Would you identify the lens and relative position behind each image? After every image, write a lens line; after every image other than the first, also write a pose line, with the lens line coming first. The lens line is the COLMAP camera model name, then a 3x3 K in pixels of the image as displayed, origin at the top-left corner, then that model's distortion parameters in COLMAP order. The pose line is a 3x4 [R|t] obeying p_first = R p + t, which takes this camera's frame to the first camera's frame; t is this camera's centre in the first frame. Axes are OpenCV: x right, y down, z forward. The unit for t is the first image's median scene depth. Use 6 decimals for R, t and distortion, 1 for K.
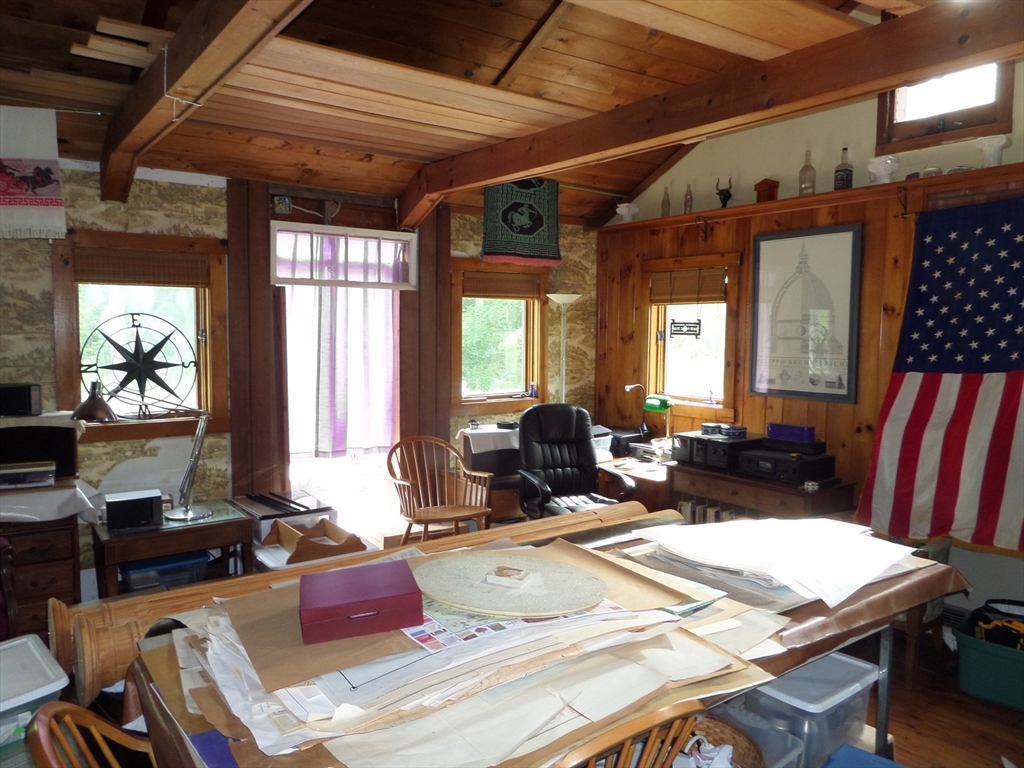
lens RADIAL K [[750.1, 0, 508.9], [0, 750.1, 388.1], [0, 0, 1]] dist [-0.010653, -0.006509]
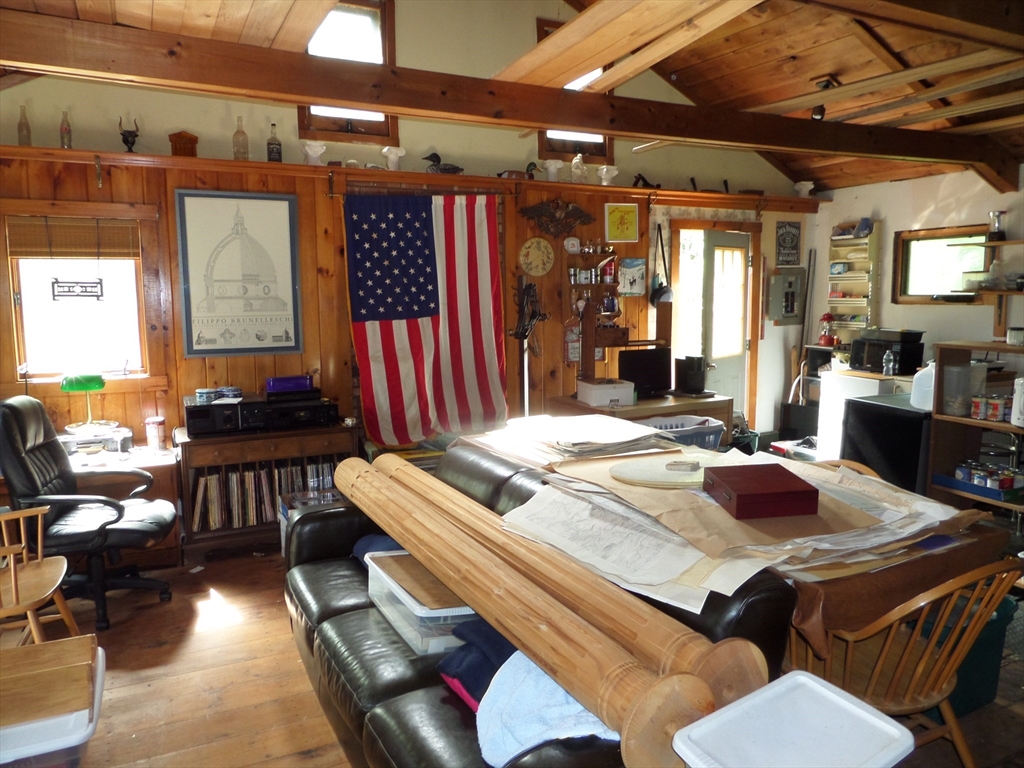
lens RADIAL K [[750.1, 0, 508.9], [0, 750.1, 388.1], [0, 0, 1]] dist [-0.010653, -0.006509]
pose [[0.162624, -0.133475, 0.977618, -0.615618], [0.082630, 0.989170, 0.121307, -0.038803], [-0.983222, 0.061053, 0.171892, 0.481025]]
